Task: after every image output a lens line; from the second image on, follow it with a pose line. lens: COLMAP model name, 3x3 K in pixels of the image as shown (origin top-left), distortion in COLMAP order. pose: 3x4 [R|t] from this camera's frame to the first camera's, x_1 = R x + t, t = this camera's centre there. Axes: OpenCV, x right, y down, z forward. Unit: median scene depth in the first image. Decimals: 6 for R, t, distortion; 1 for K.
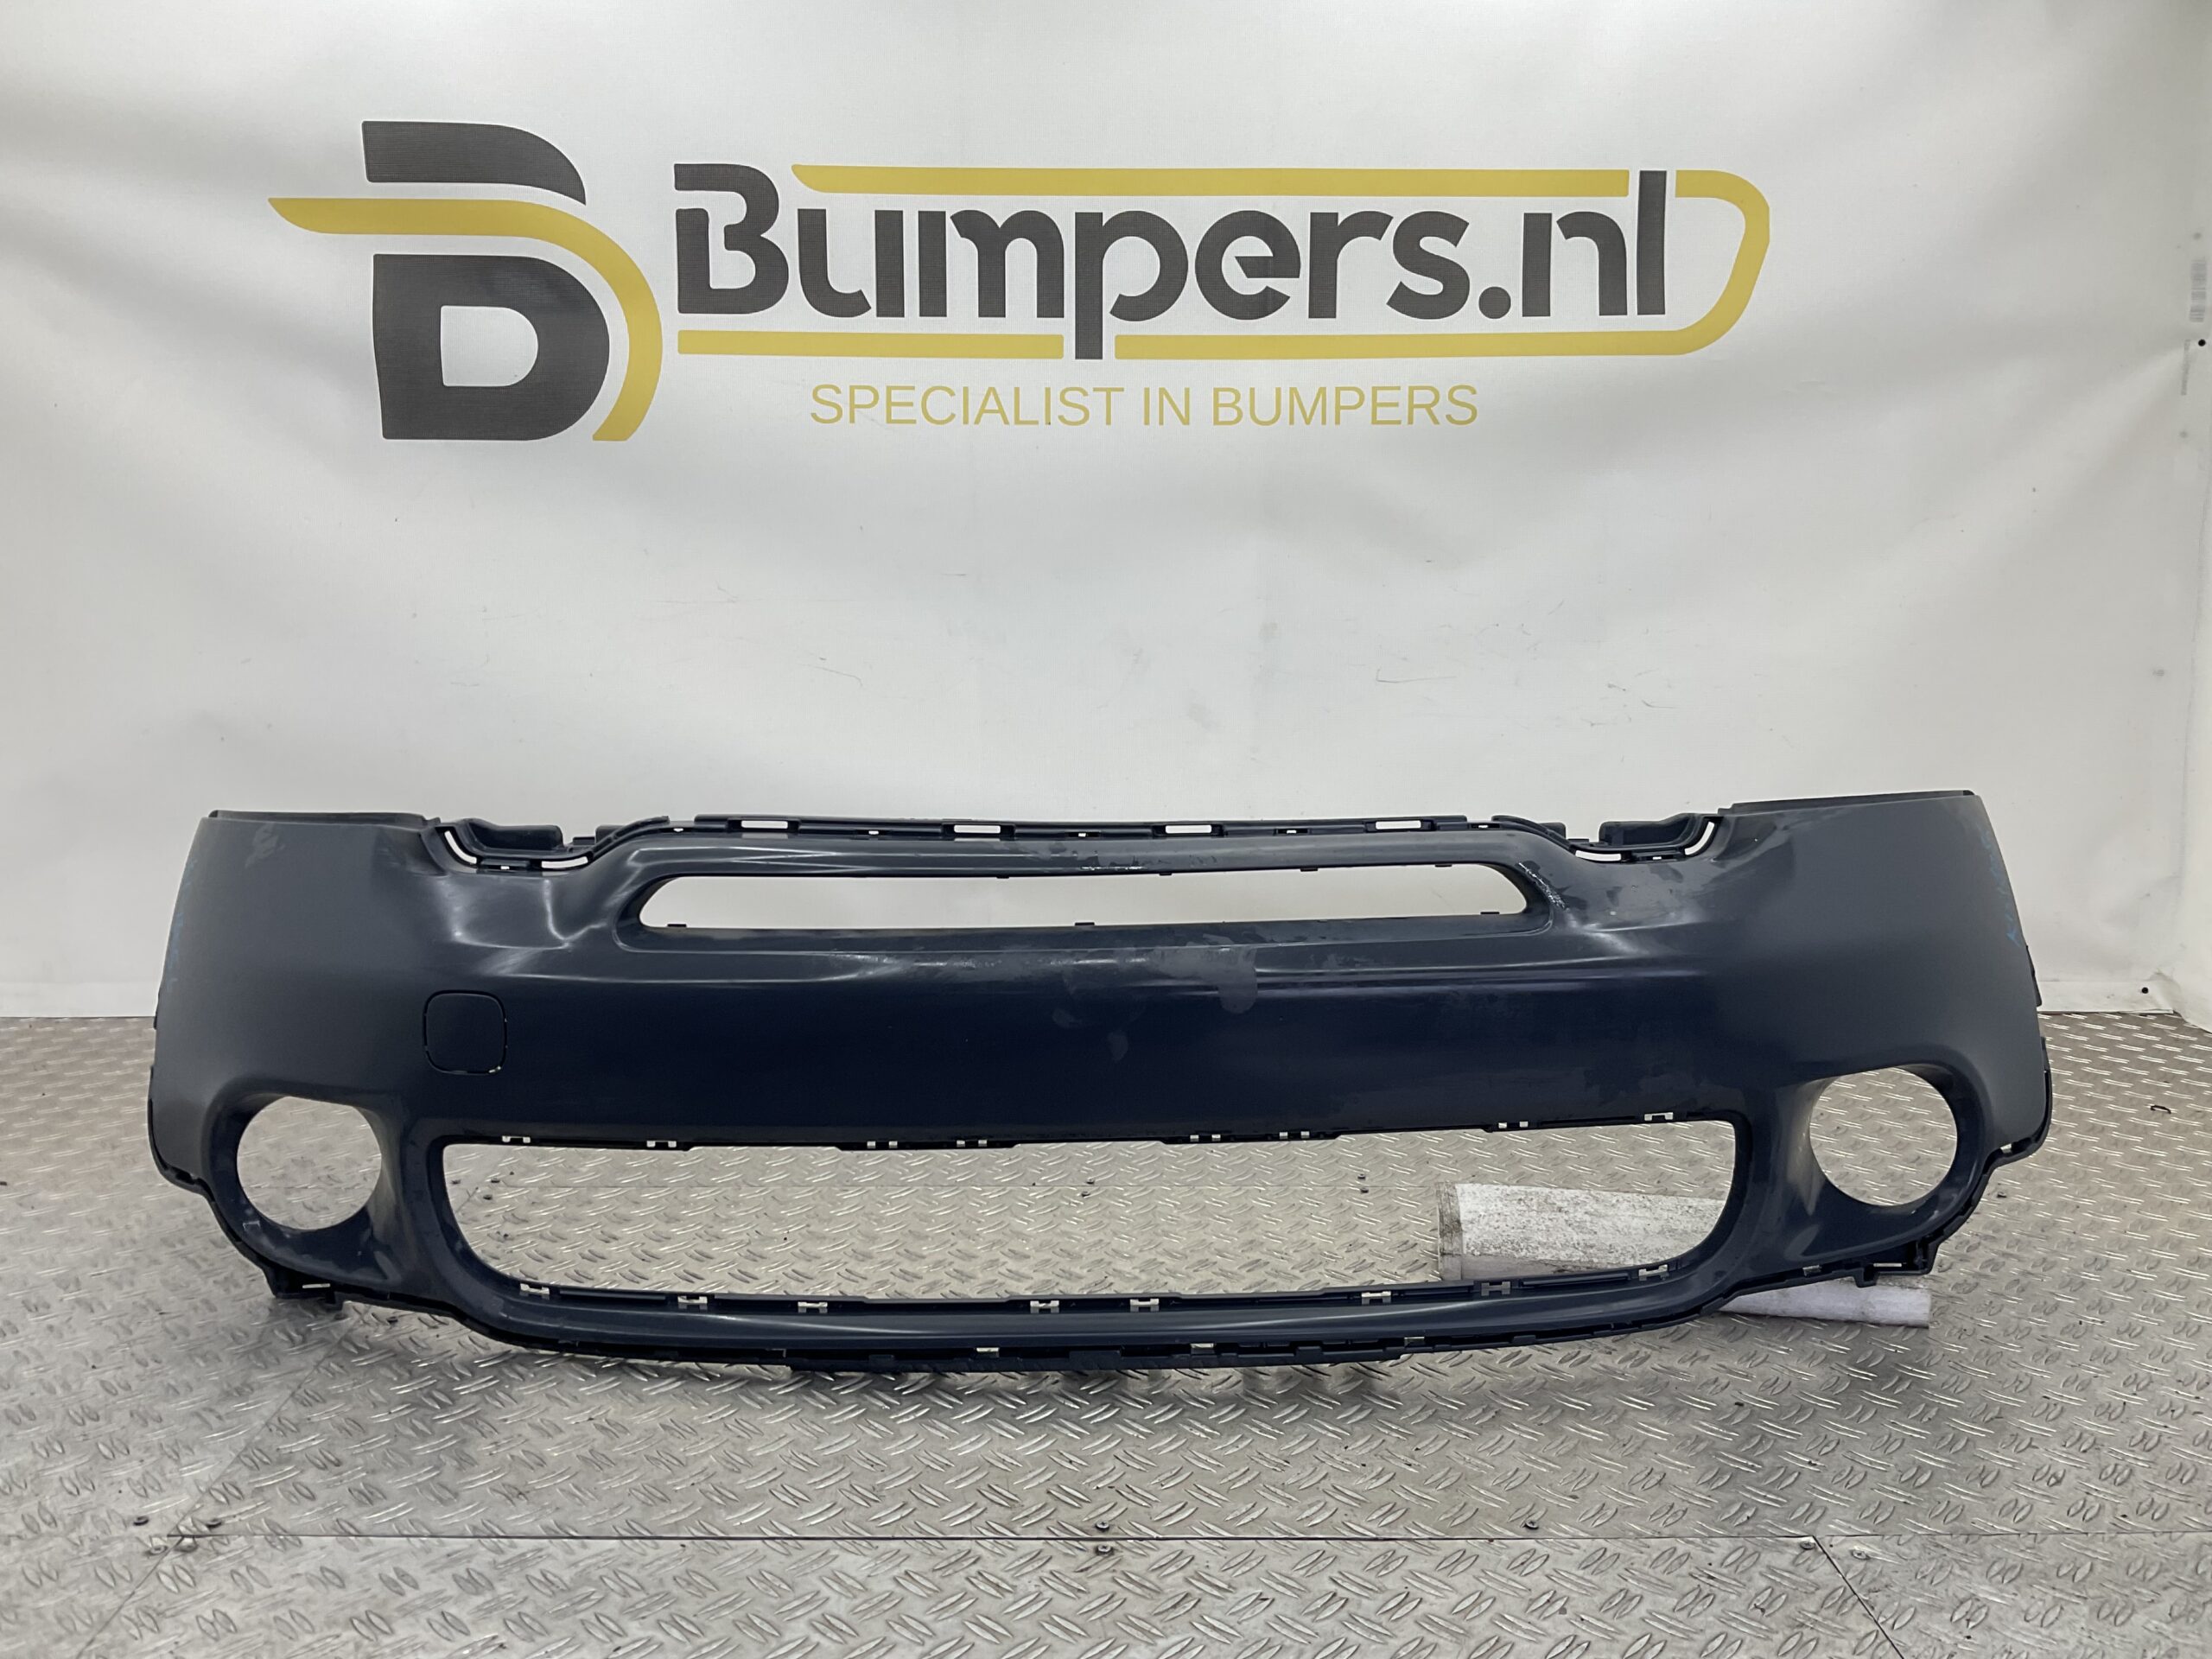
lens RADIAL K [[1852.8, 0, 1193.8], [0, 1852.8, 845.1], [0, 0, 1]] dist [0.076339, -0.131281]
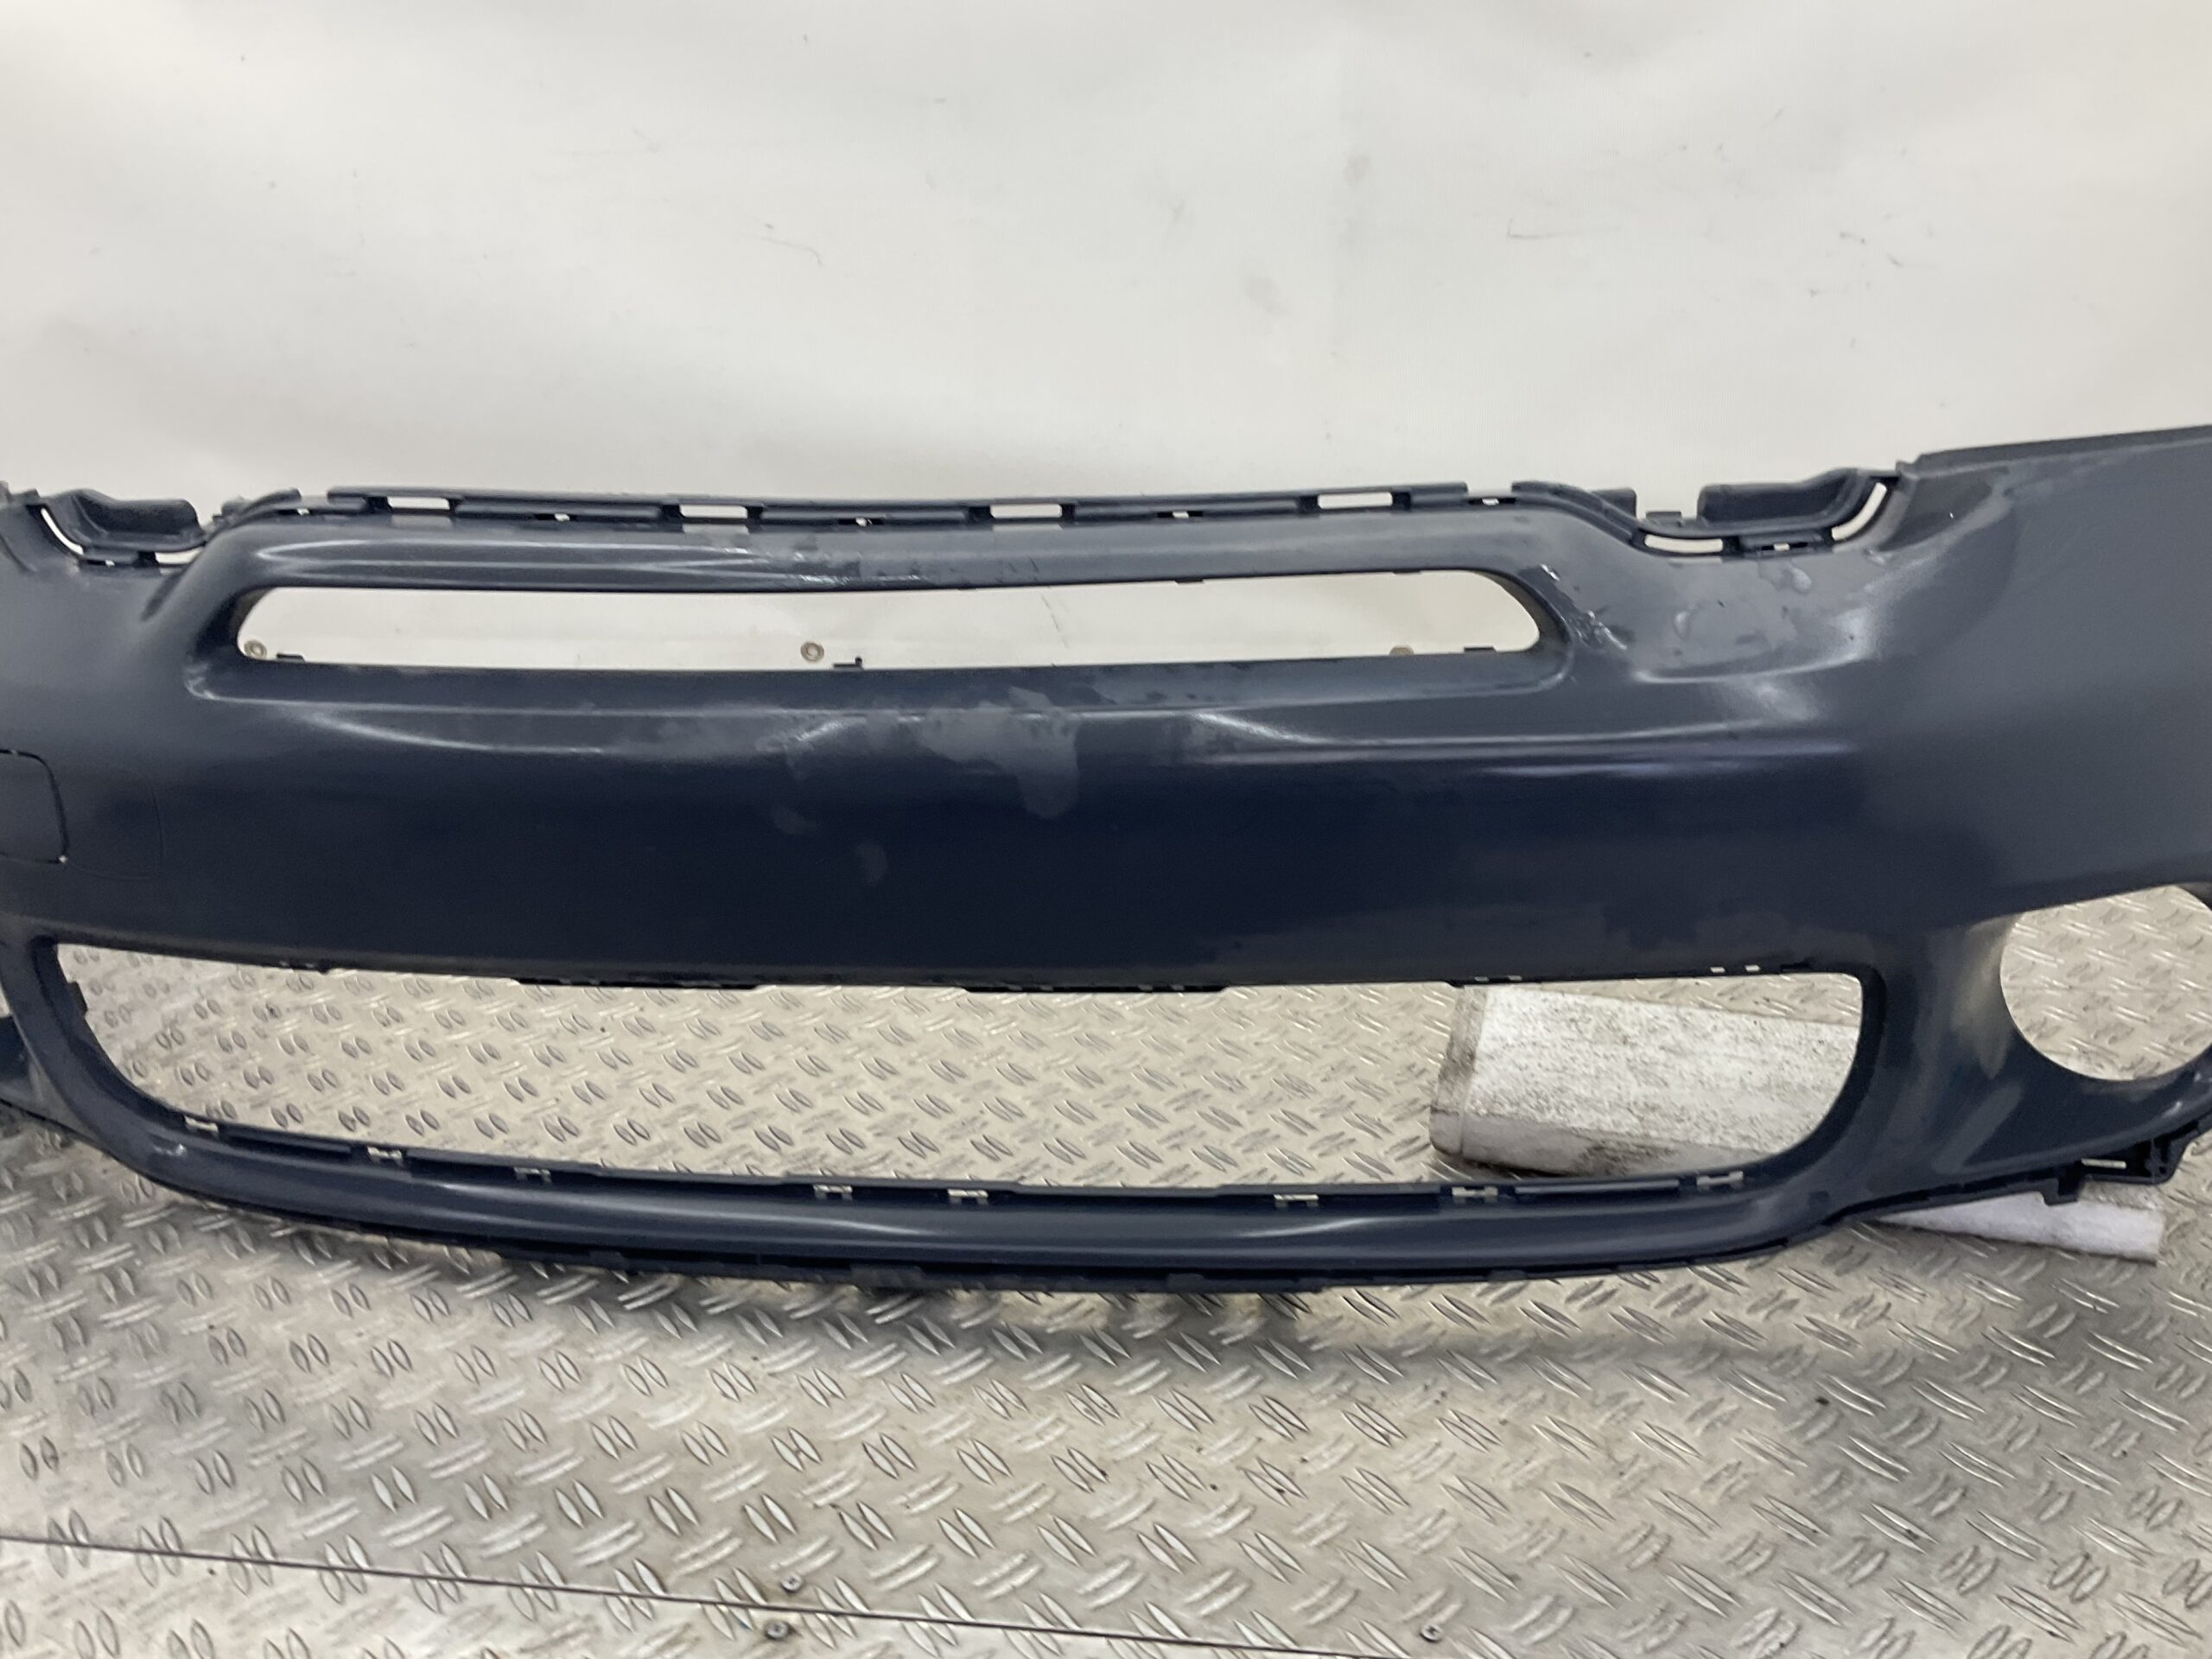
lens RADIAL K [[1852.8, 0, 1193.8], [0, 1852.8, 845.1], [0, 0, 1]] dist [0.076339, -0.131281]
pose [[0.987116, 0.026875, -0.157735, 0.159971], [0.010839, 0.972298, 0.233492, -0.045774], [0.159641, -0.232194, 0.959480, 0.350314]]
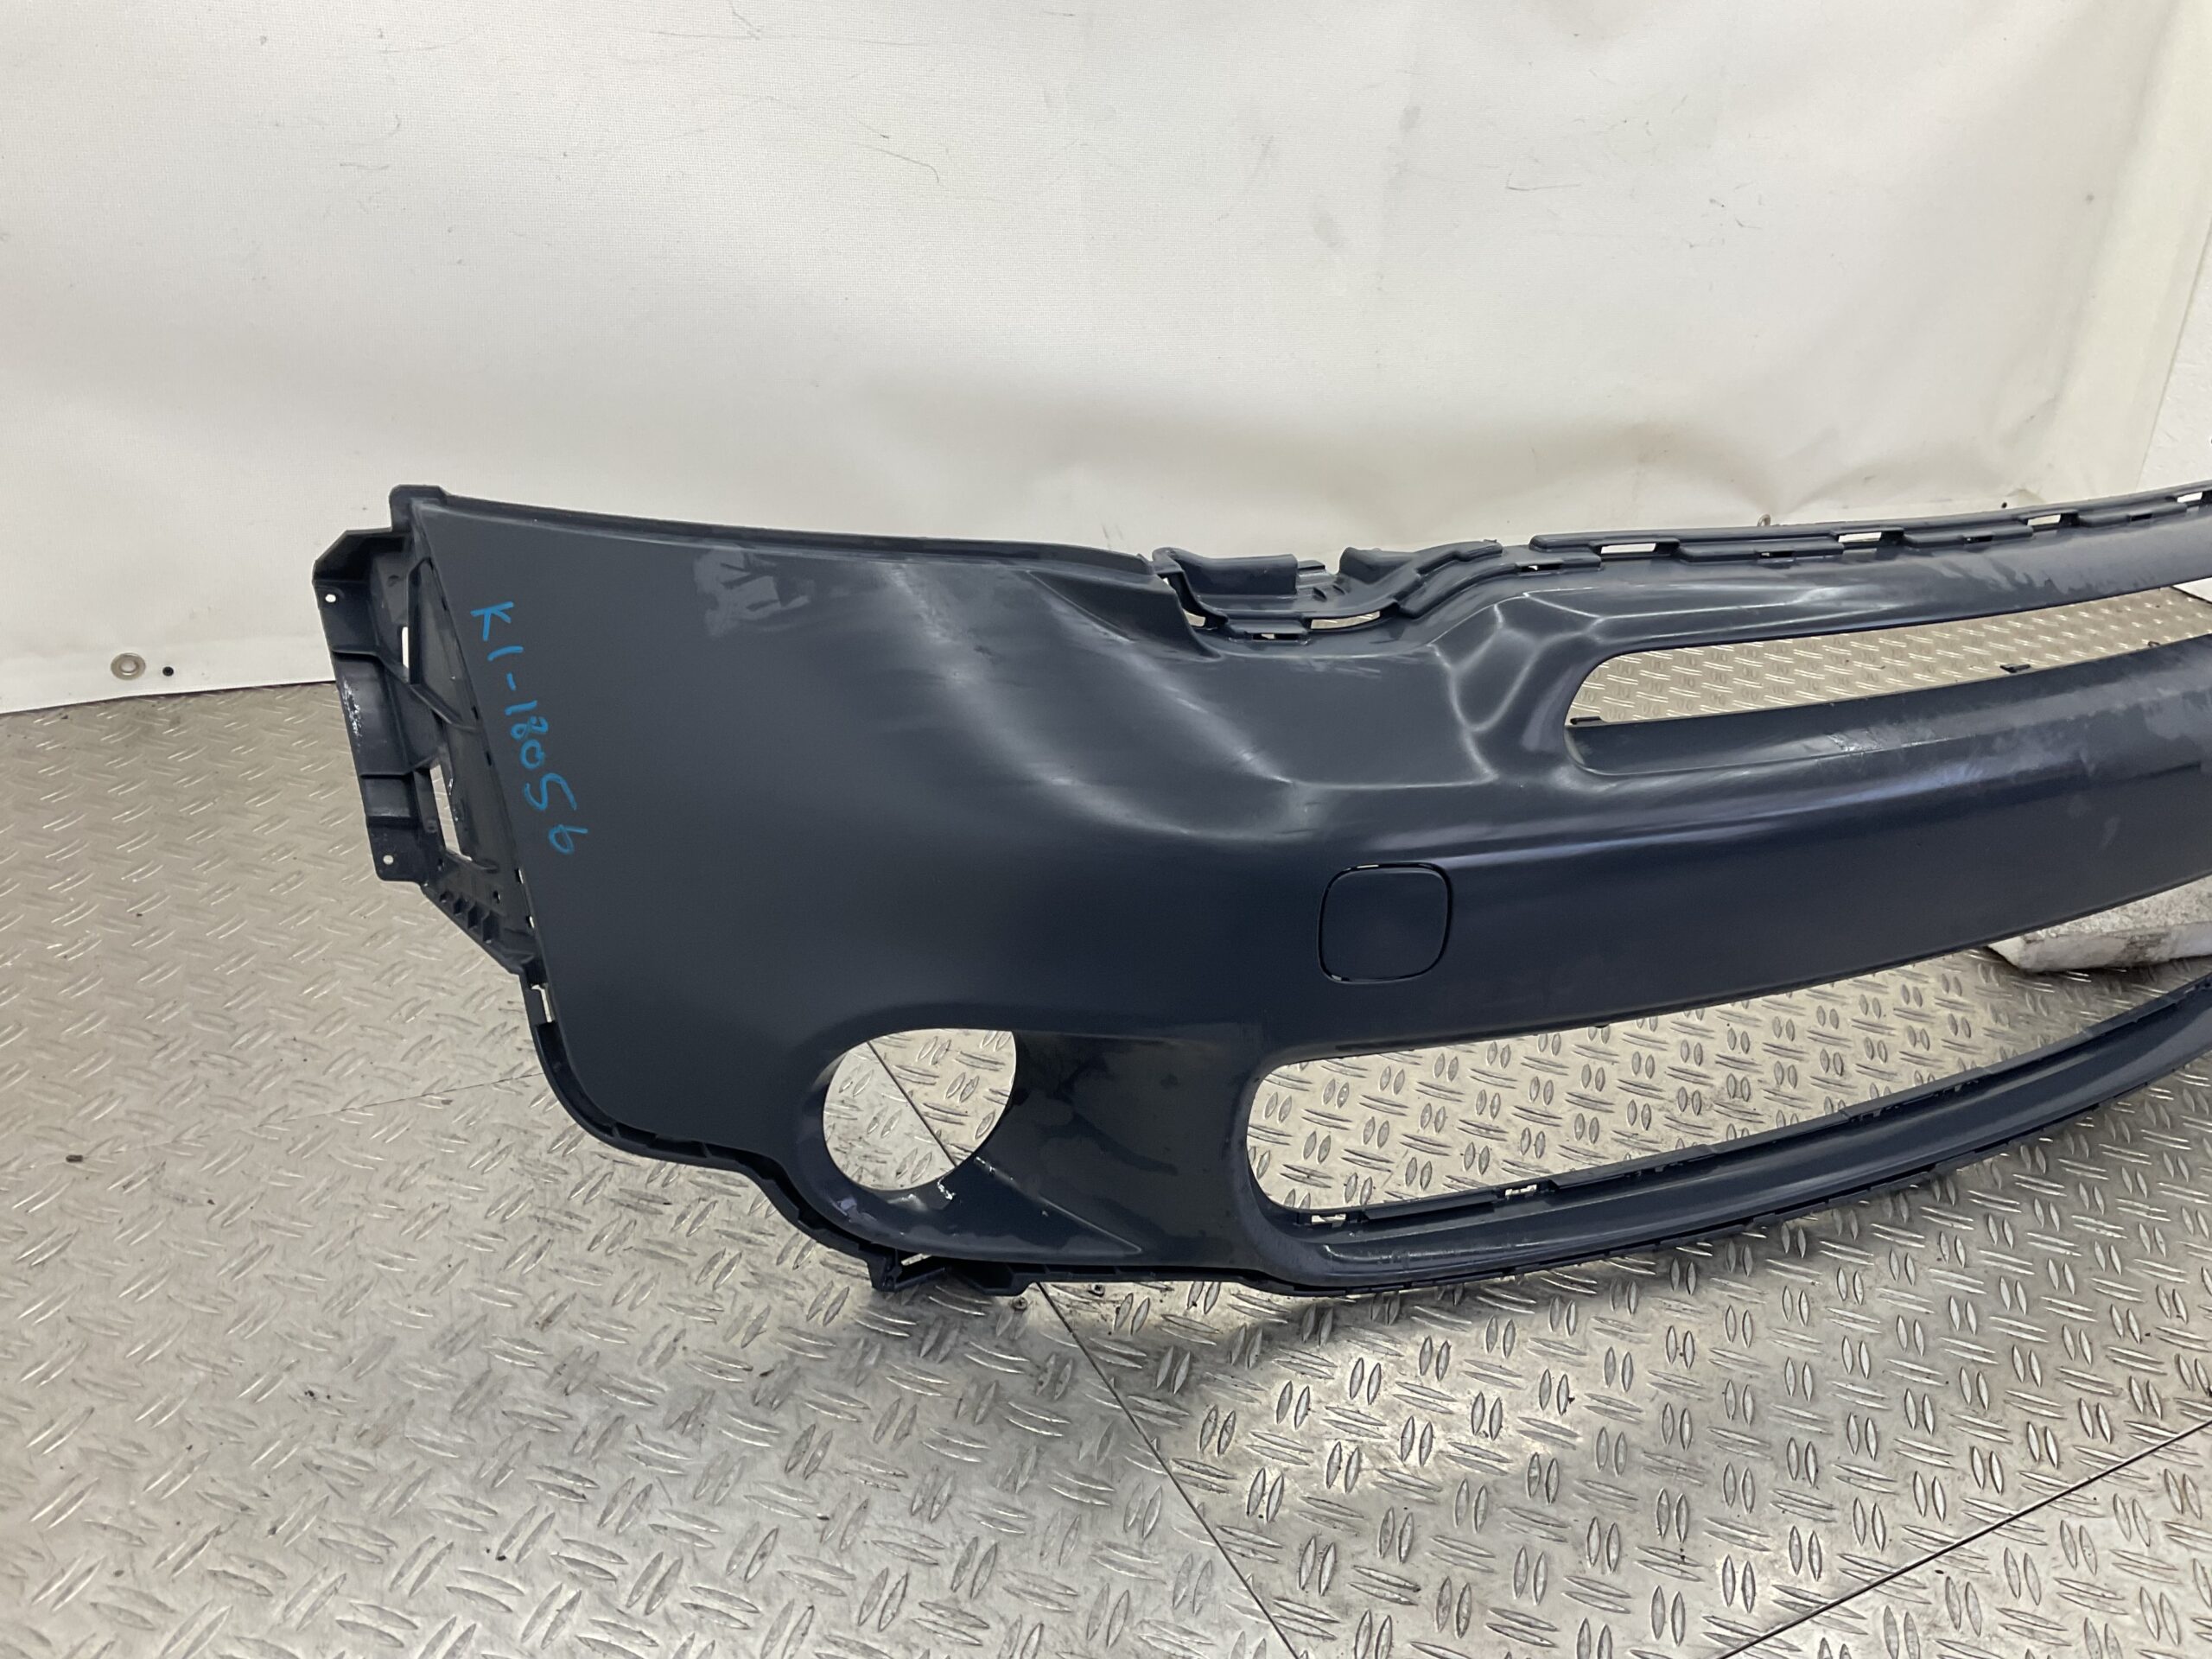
lens RADIAL K [[1852.8, 0, 1193.8], [0, 1852.8, 845.1], [0, 0, 1]] dist [0.076339, -0.131281]
pose [[0.869928, -0.138596, 0.473303, -0.701764], [-0.028550, 0.943938, 0.328886, -0.127818], [-0.492352, -0.299620, 0.817201, 0.473550]]
